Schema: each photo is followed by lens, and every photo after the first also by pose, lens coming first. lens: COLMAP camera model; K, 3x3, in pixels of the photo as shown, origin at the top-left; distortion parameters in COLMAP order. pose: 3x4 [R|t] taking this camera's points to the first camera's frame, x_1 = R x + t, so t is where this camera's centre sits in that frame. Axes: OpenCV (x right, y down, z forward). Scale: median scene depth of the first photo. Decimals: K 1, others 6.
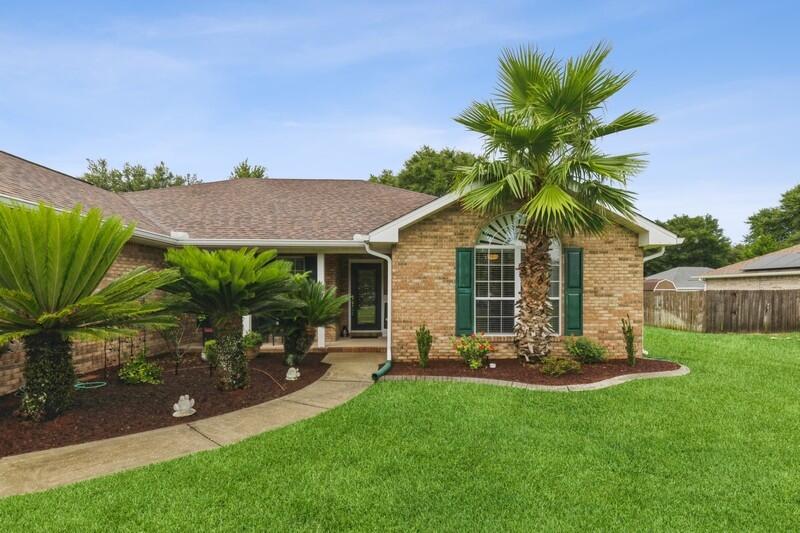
lens RADIAL K [[373.2, 0, 400.5], [0, 373.2, 290.5], [0, 0, 1]] dist [0.000280, 0.000024]
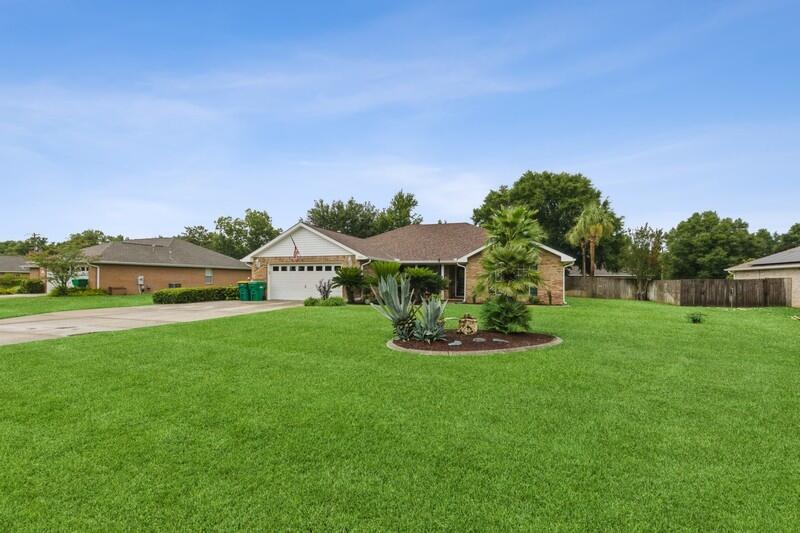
lens RADIAL K [[360.0, 0, 401.6], [0, 360.0, 272.9], [0, 0, 1]] dist [0.002808, 0.000351]
pose [[0.934219, -0.002552, -0.356690, 0.485912], [-0.004548, 0.999808, -0.019065, 0.012588], [0.356670, 0.019433, 0.934028, -1.714618]]
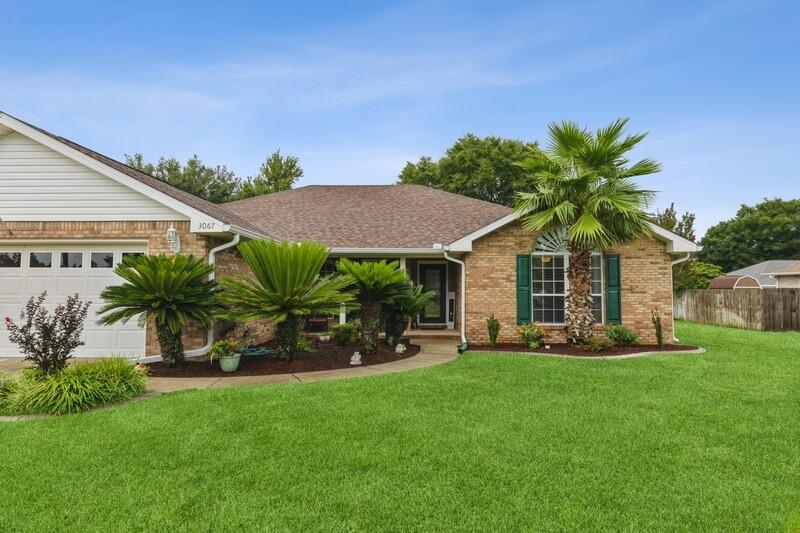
lens RADIAL K [[444.2, 0, 401.1], [0, 444.2, 264.3], [0, 0, 1]] dist [0.003976, 0.000784]
pose [[0.997609, -0.002766, -0.069051, -0.132890], [-0.000909, 0.998587, -0.053129, -0.001144], [0.069100, 0.053065, 0.996197, -0.511190]]
